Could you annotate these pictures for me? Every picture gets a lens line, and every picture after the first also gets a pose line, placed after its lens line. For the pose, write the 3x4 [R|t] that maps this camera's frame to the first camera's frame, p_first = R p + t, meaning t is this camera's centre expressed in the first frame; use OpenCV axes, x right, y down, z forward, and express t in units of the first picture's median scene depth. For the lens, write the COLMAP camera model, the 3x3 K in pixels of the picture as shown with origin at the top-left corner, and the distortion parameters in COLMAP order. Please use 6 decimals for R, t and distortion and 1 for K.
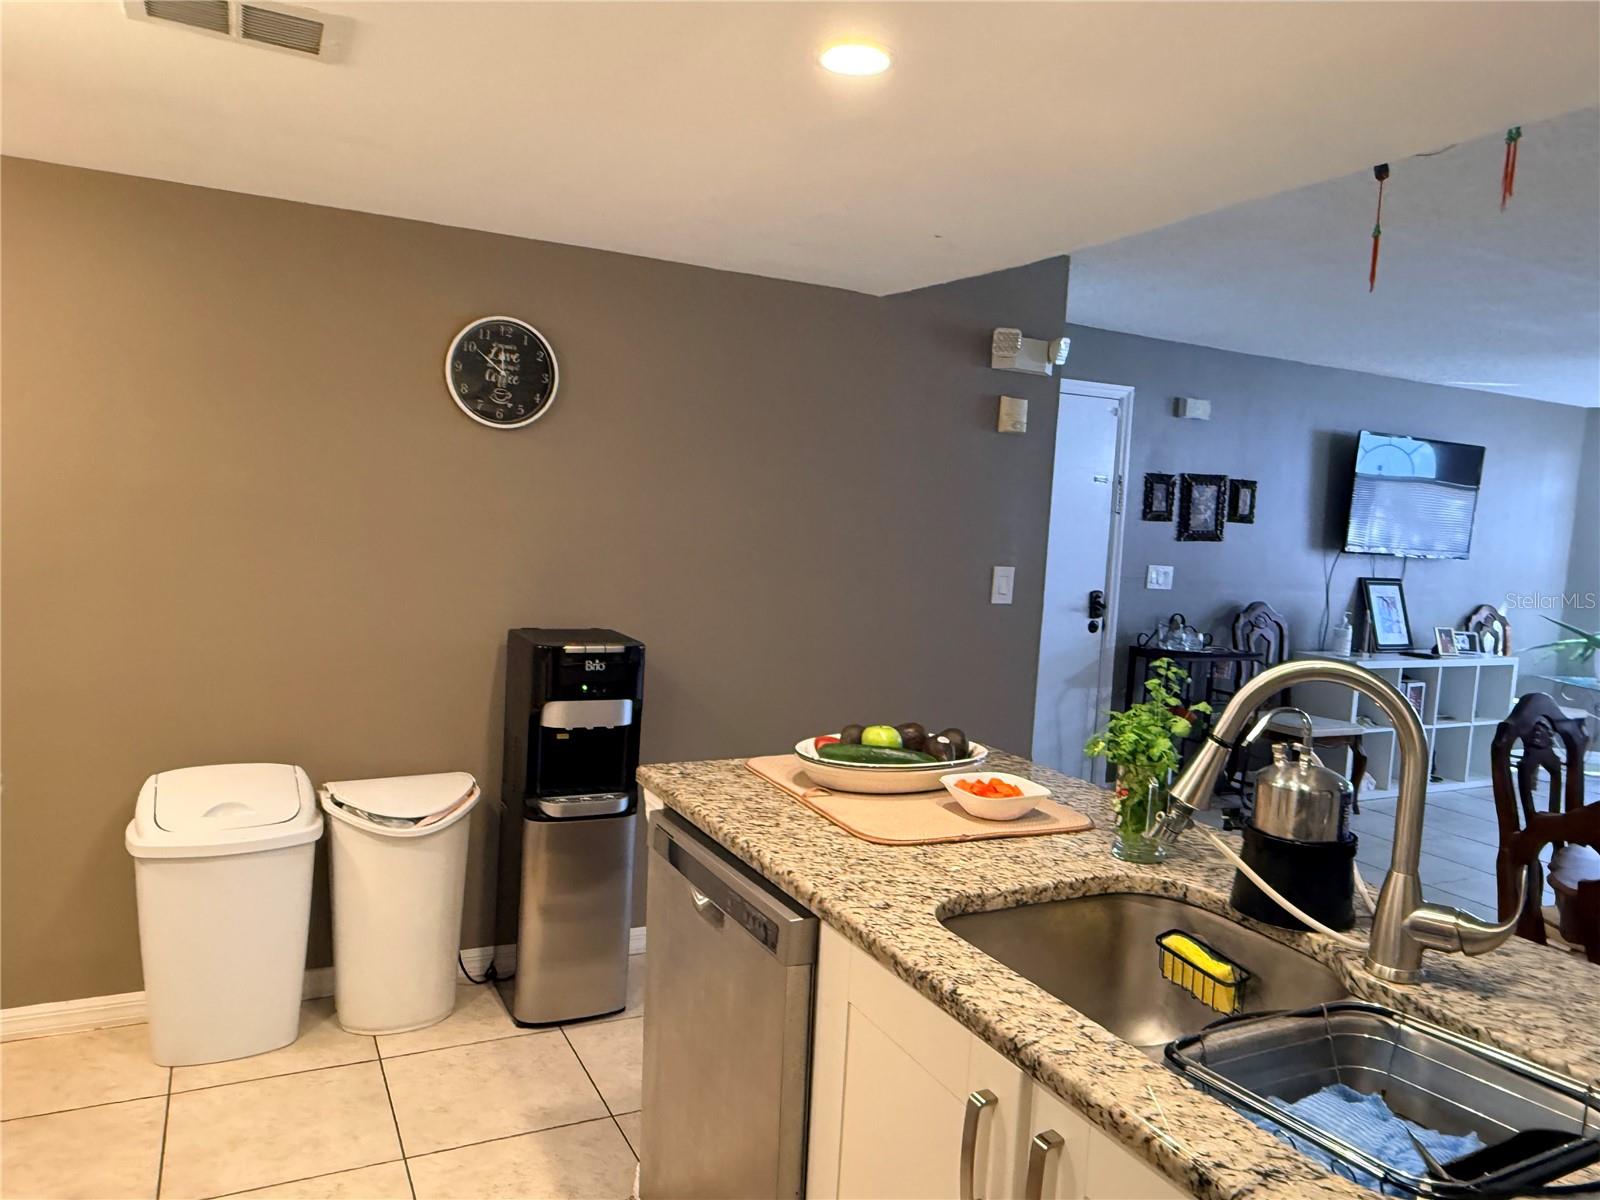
lens RADIAL K [[1117.0, 0, 804.0], [0, 1117.0, 598.2], [0, 0, 1]] dist [0.000222, 0.005993]
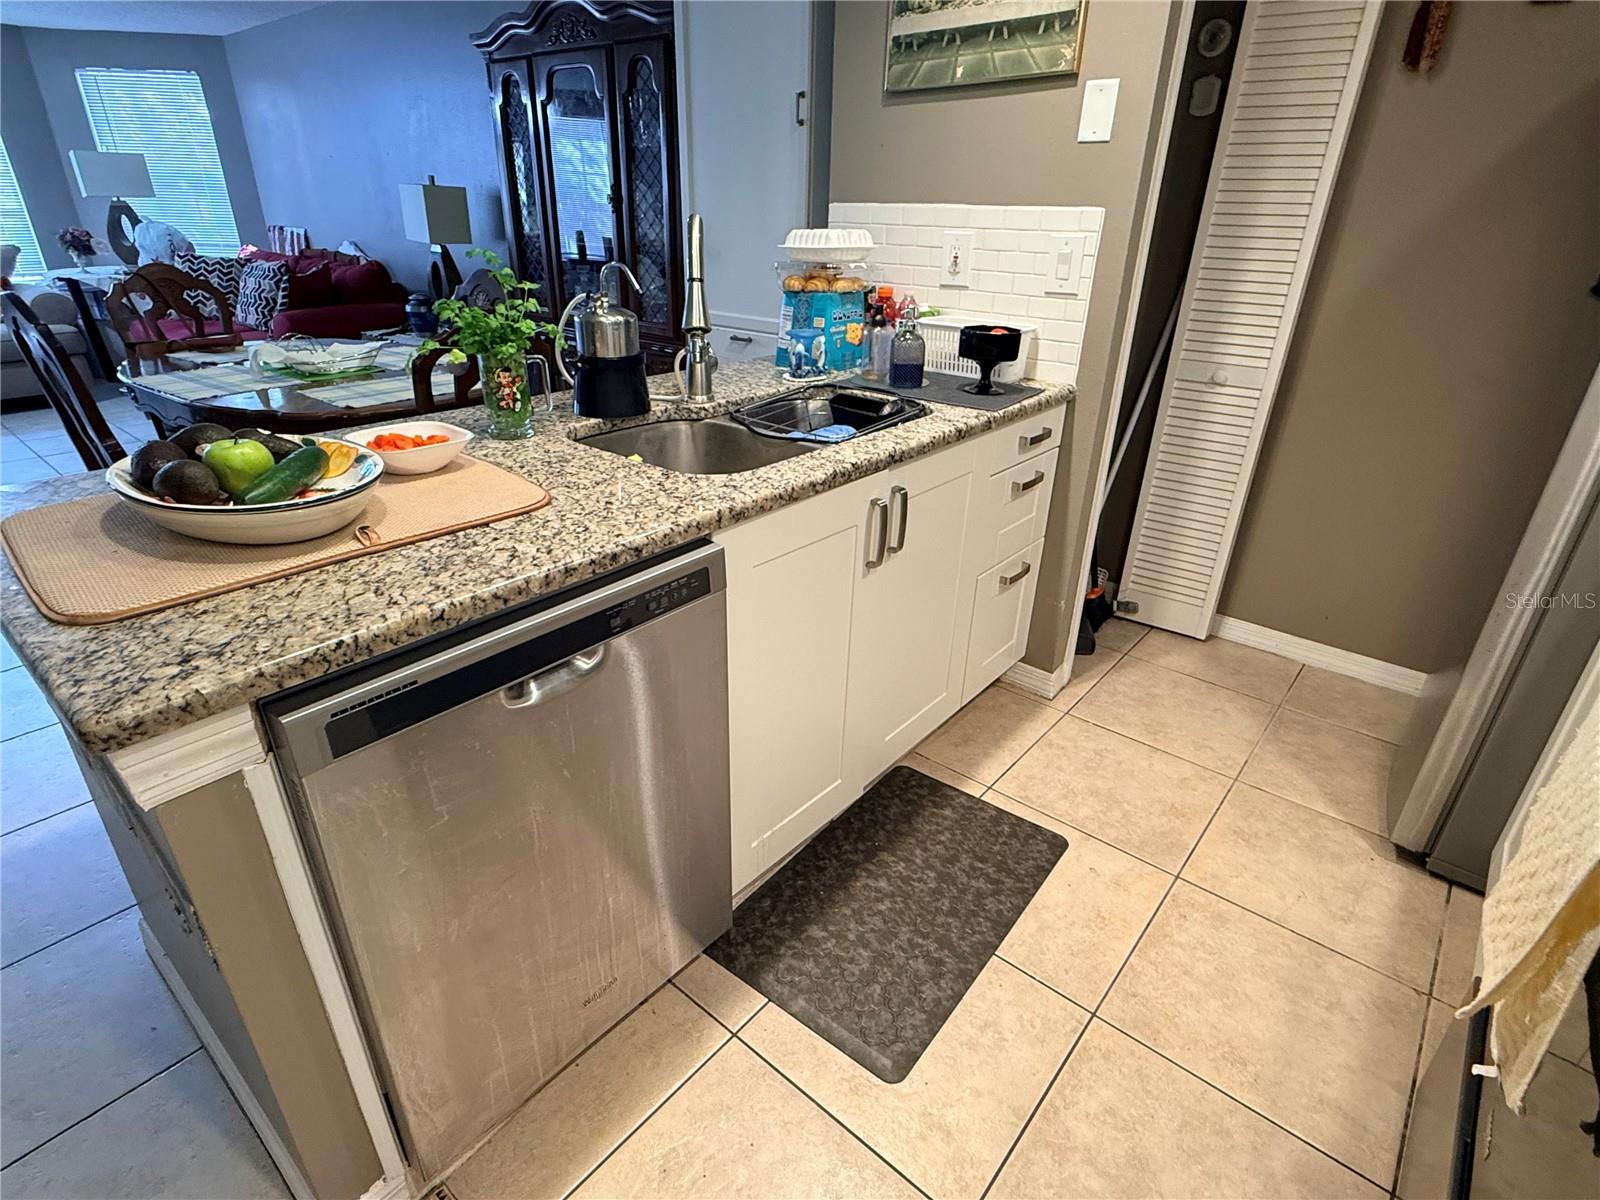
lens RADIAL K [[823.4, 0, 793.7], [0, 823.4, 604.2], [0, 0, 1]] dist [-0.000360, 0.000481]
pose [[-0.378927, -0.460218, 0.802878, -0.531203], [0.038171, 0.859065, 0.510441, -0.041354], [-0.924639, 0.224066, -0.307956, 0.935316]]
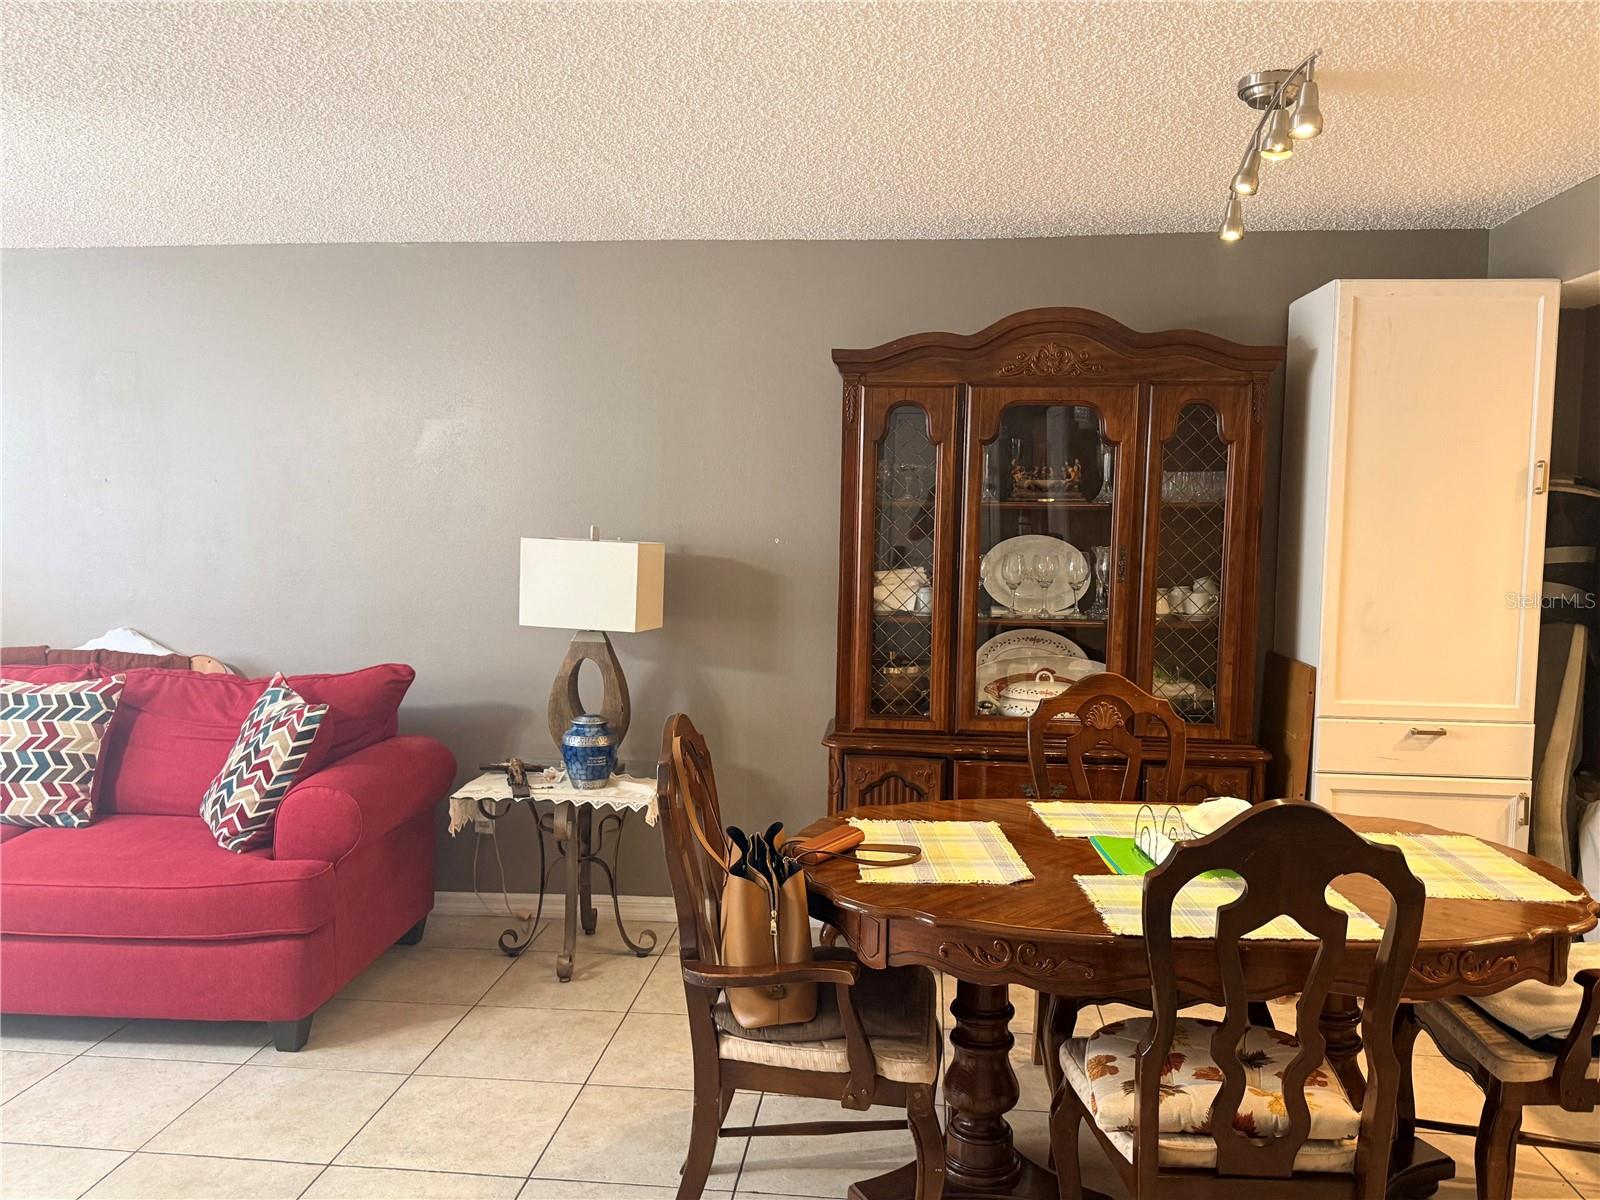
lens RADIAL K [[1258.8, 0, 794.4], [0, 1258.8, 611.0], [0, 0, 1]] dist [0.149765, -0.292059]
pose [[-0.834647, -0.109116, 0.539868, 0.778132], [-0.010157, 0.983063, 0.182988, -0.185872], [-0.550691, 0.147247, -0.821619, 2.451159]]
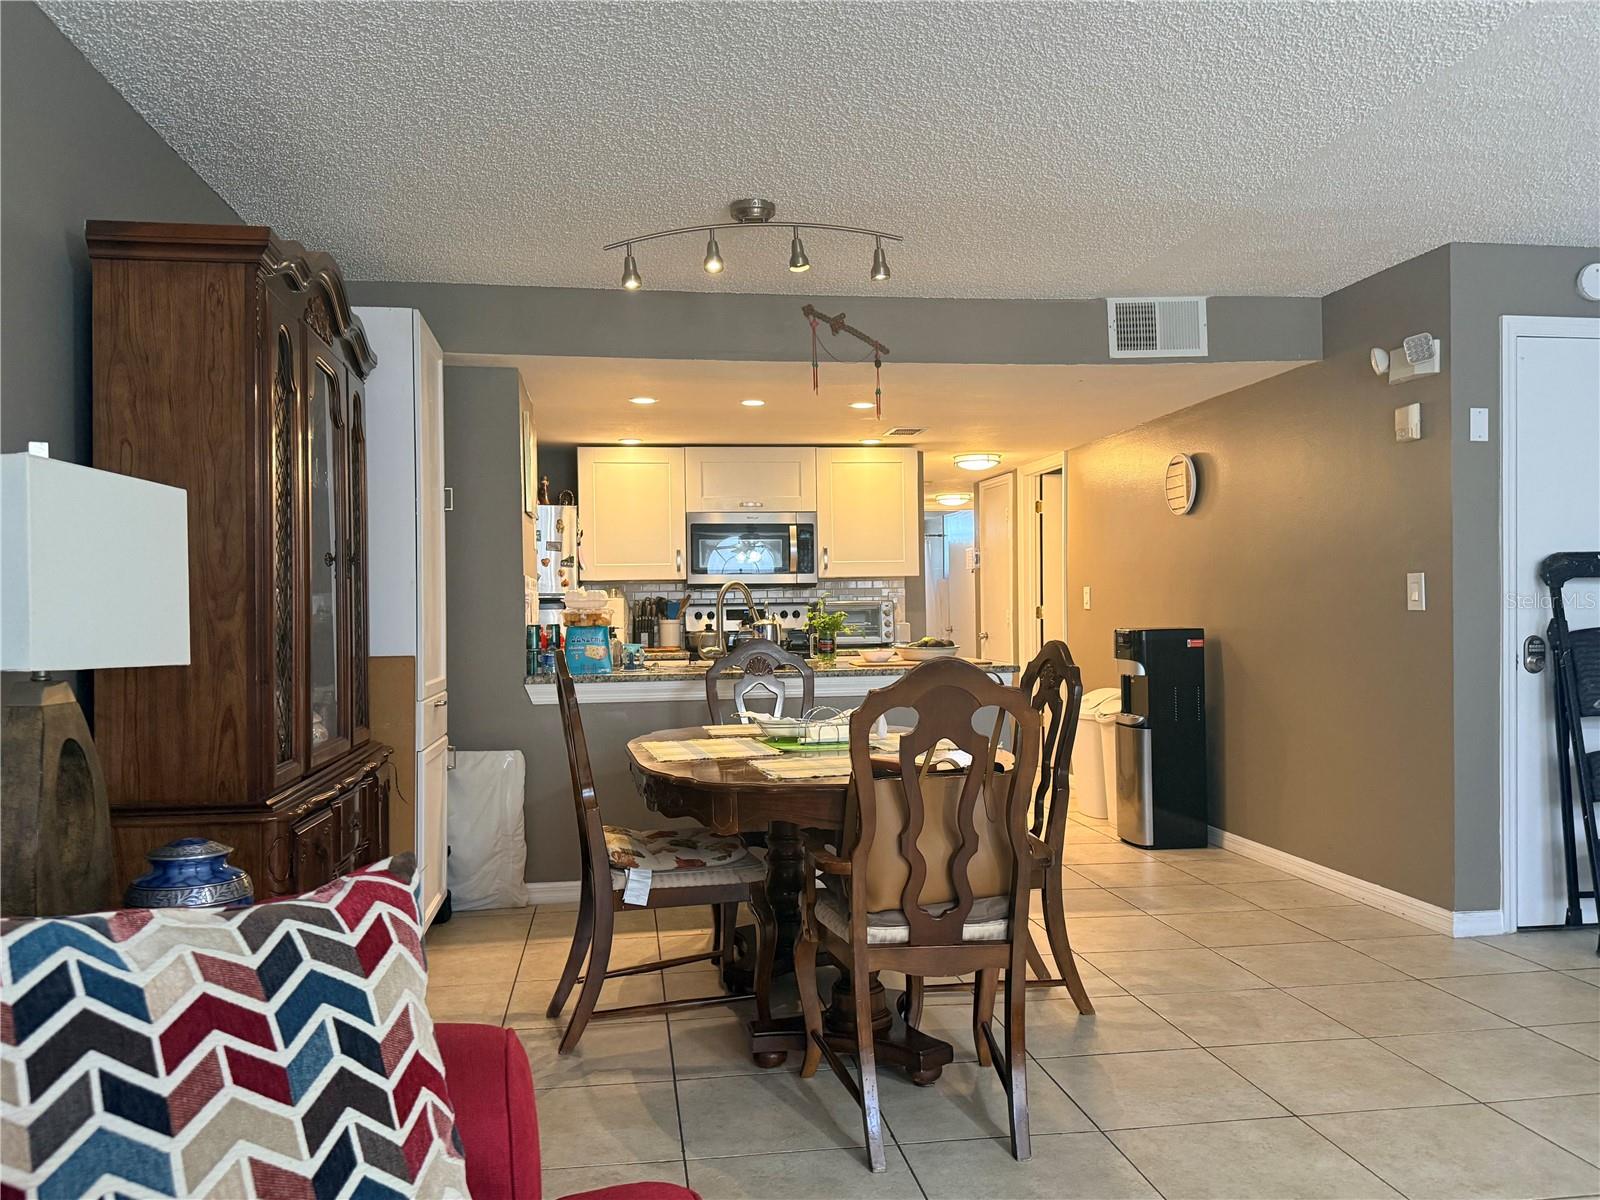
lens RADIAL K [[1267.9, 0, 788.7], [0, 1267.9, 617.2], [0, 0, 1]] dist [0.092558, -0.145261]
pose [[-0.328426, -0.048021, -0.943308, 2.925371], [-0.084135, 0.996224, -0.021422, 0.168223], [0.940775, 0.072329, -0.331226, 1.735229]]
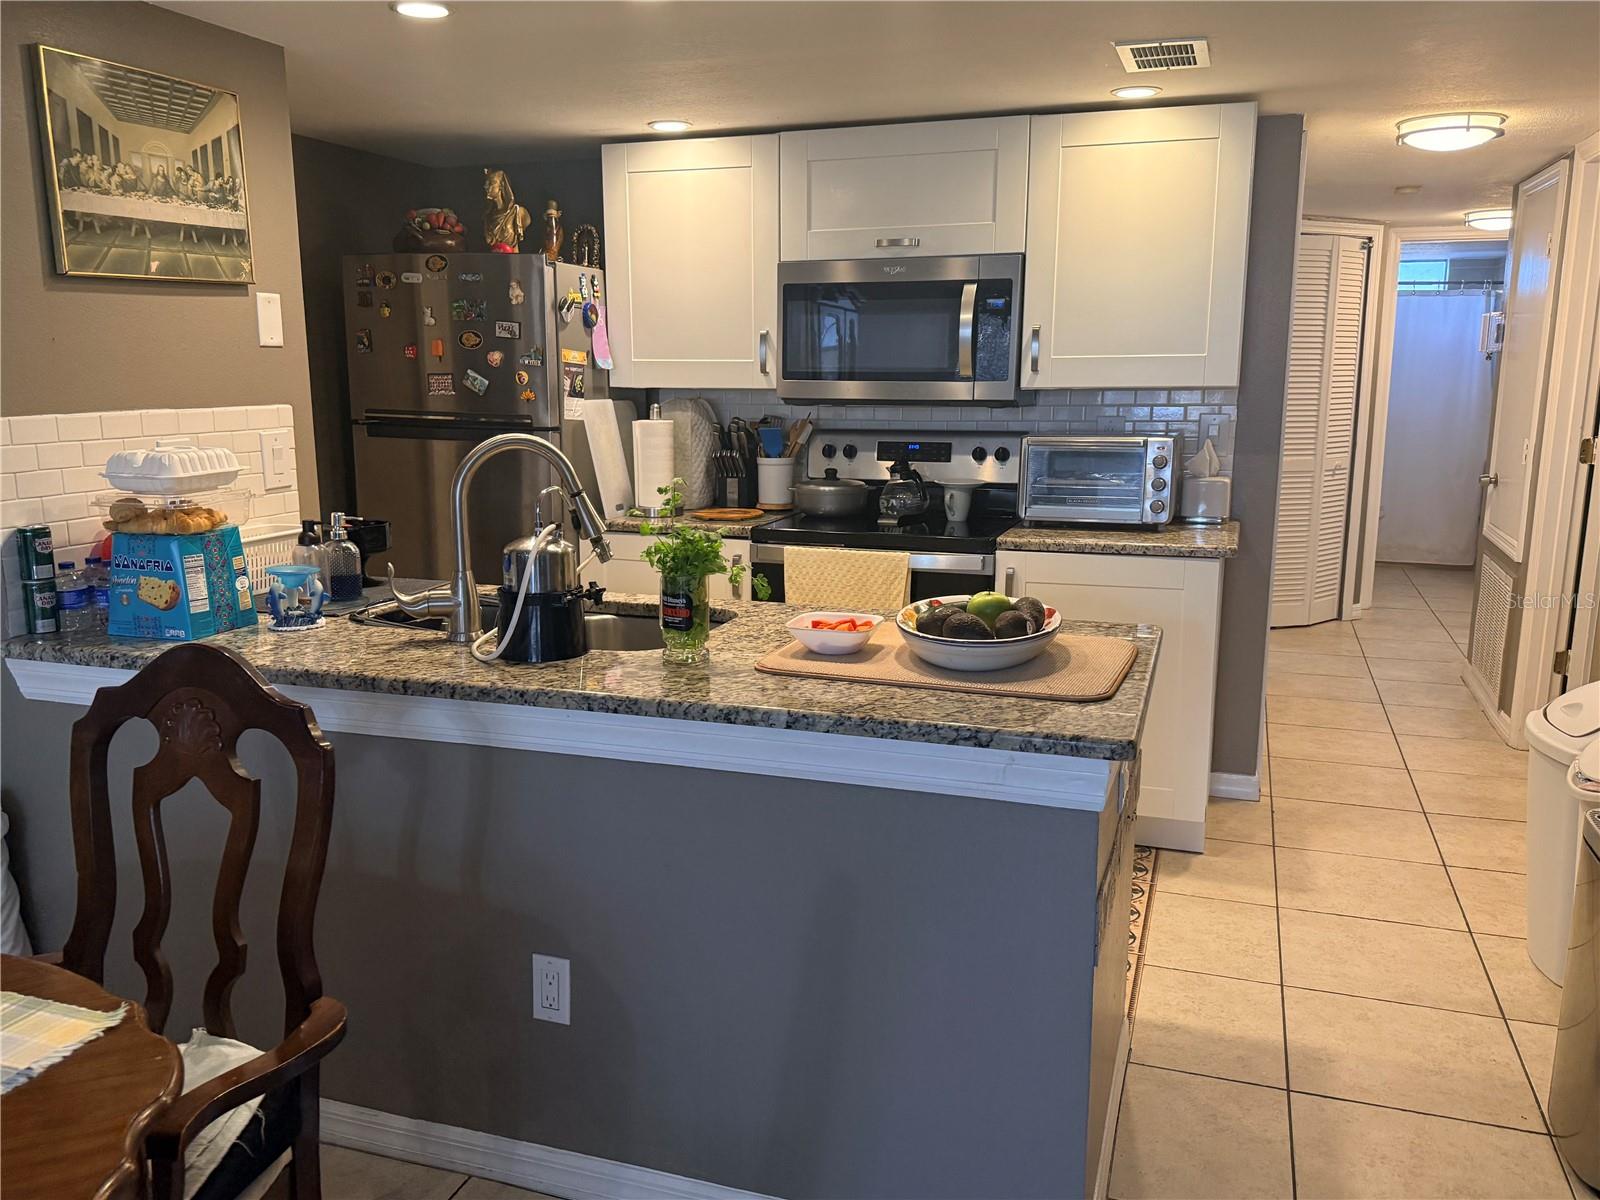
lens RADIAL K [[1267.9, 0, 788.7], [0, 1267.9, 617.2], [0, 0, 1]] dist [0.092558, -0.145261]
pose [[-0.722681, 0.077491, -0.686824, 0.975160], [-0.099446, 0.971699, 0.214270, -0.077093], [0.683990, 0.223151, -0.694523, 1.742964]]
